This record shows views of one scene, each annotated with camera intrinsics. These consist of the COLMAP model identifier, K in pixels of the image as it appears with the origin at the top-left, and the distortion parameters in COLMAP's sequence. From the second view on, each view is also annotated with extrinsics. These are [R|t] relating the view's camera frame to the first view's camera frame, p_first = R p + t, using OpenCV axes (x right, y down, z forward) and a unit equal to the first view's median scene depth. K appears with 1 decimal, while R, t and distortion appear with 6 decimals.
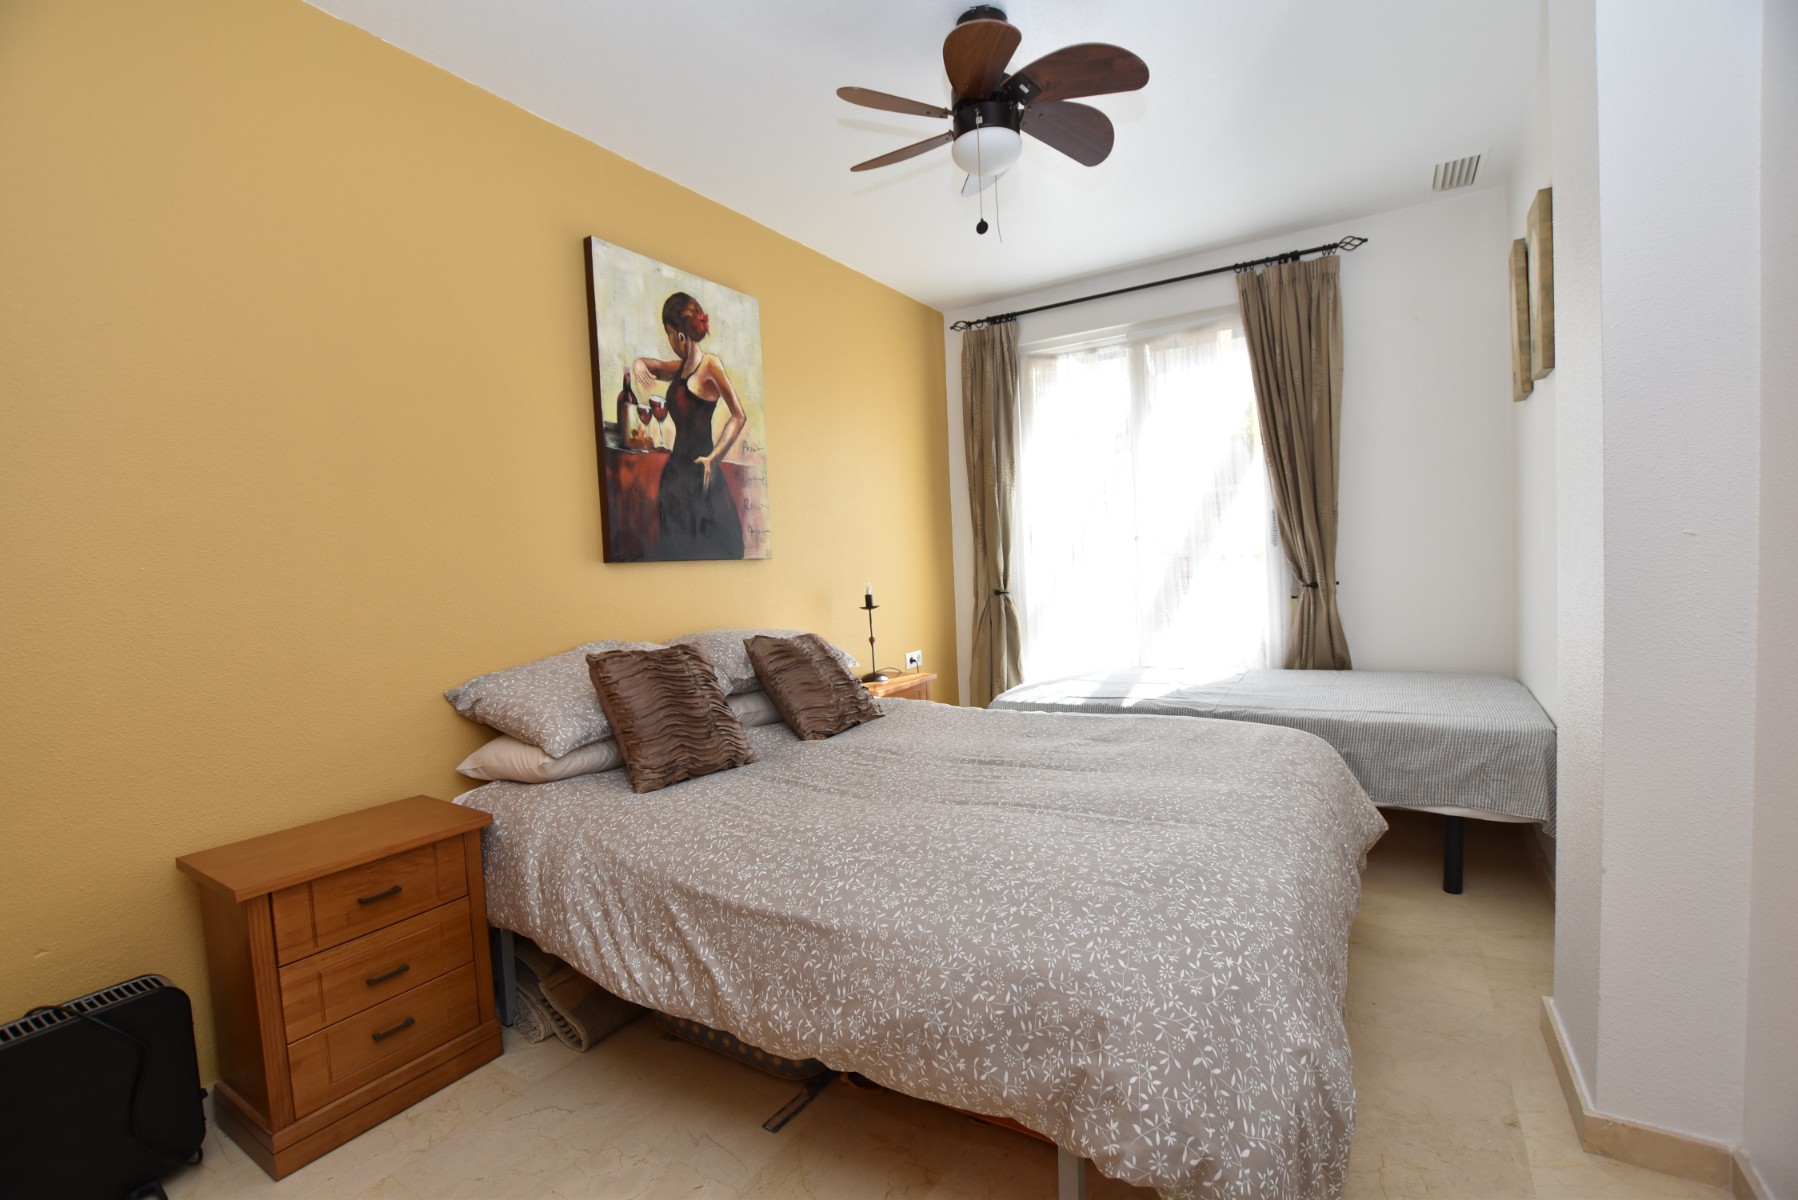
lens RADIAL K [[788.2, 0, 901.9], [0, 788.2, 603.6], [0, 0, 1]] dist [-0.034609, 0.006146]
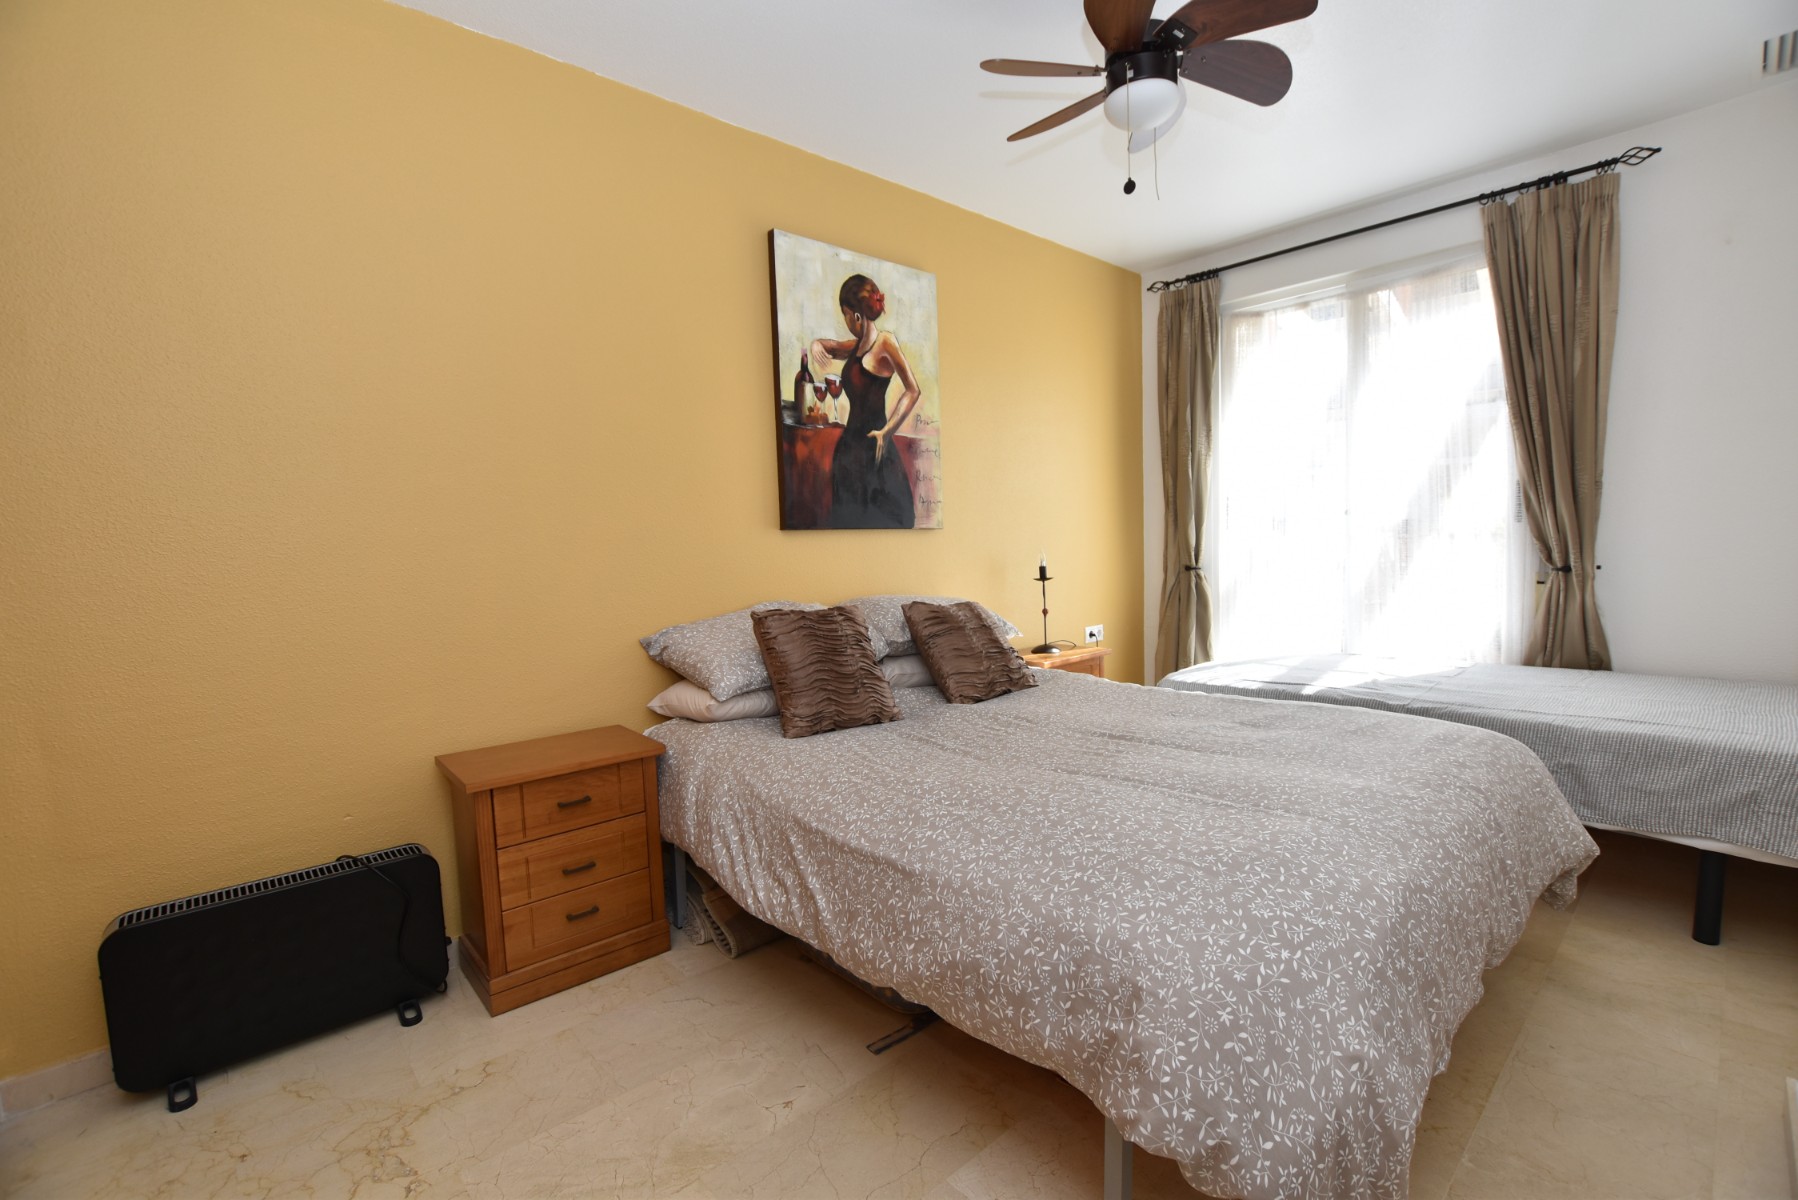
lens RADIAL K [[788.2, 0, 901.9], [0, 788.2, 603.6], [0, 0, 1]] dist [-0.034609, 0.006146]
pose [[0.960606, 0.038582, -0.275223, 0.116581], [-0.028744, 0.998799, 0.039690, 0.003107], [0.276423, -0.030215, 0.960561, -0.018549]]
